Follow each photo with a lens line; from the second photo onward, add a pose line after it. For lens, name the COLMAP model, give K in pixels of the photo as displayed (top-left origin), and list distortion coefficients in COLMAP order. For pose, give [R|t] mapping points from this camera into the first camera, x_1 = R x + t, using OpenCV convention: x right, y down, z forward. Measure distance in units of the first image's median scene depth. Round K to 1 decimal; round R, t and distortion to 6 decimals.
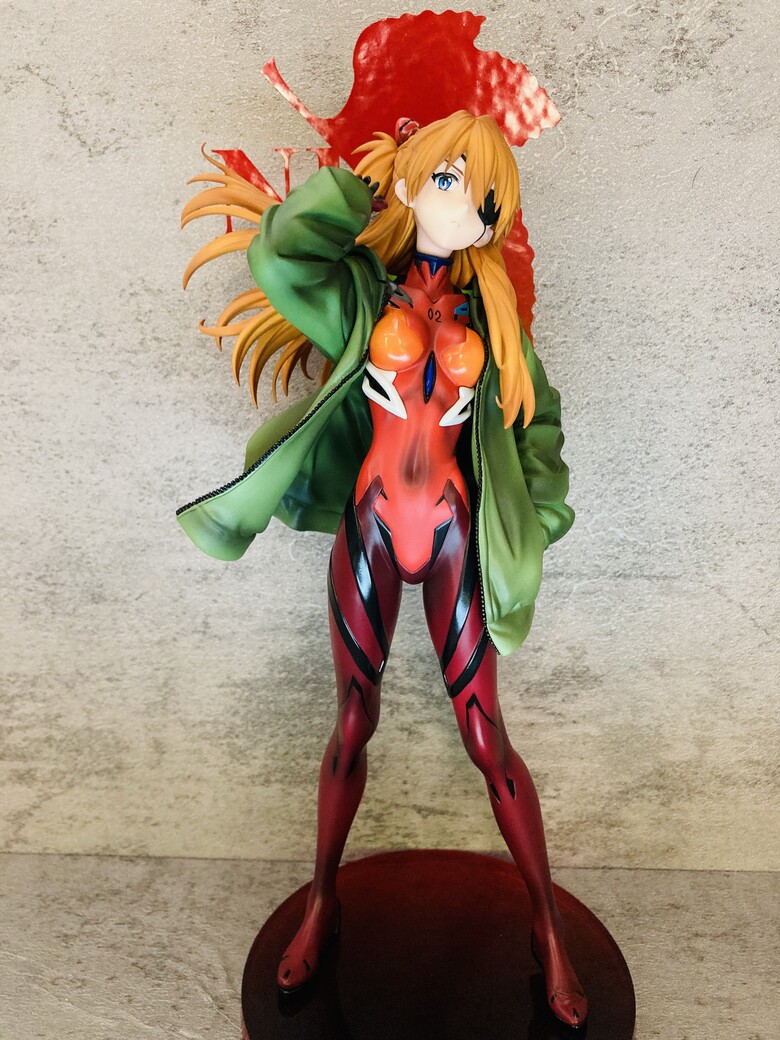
lens RADIAL K [[903.4, 0, 394.9], [0, 903.4, 538.2], [0, 0, 1]] dist [-0.019184, 0.014363]
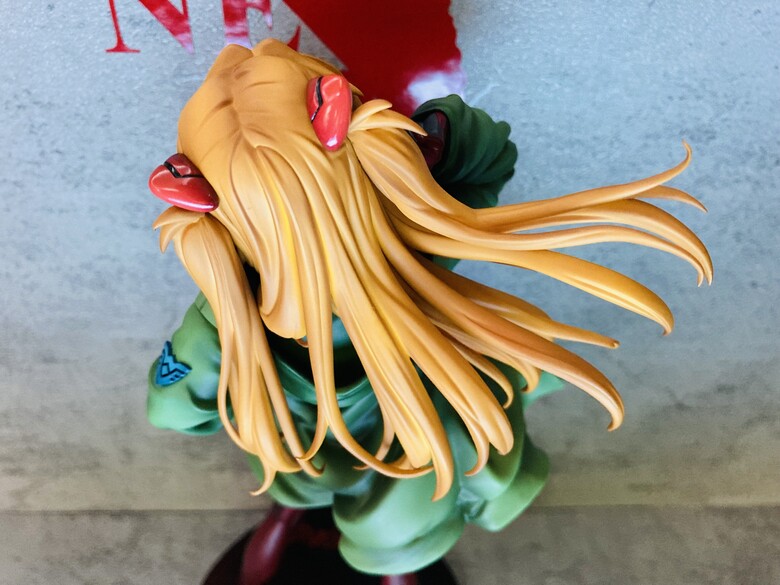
lens RADIAL K [[662.3, 0, 389.3], [0, 662.3, 274.8], [0, 0, 1]] dist [-0.017871, 0.014796]
pose [[0.995681, -0.020262, 0.090603, 0.010545], [-0.019145, 0.910113, 0.413917, -0.381927], [-0.090846, -0.413863, 0.905795, 0.294200]]
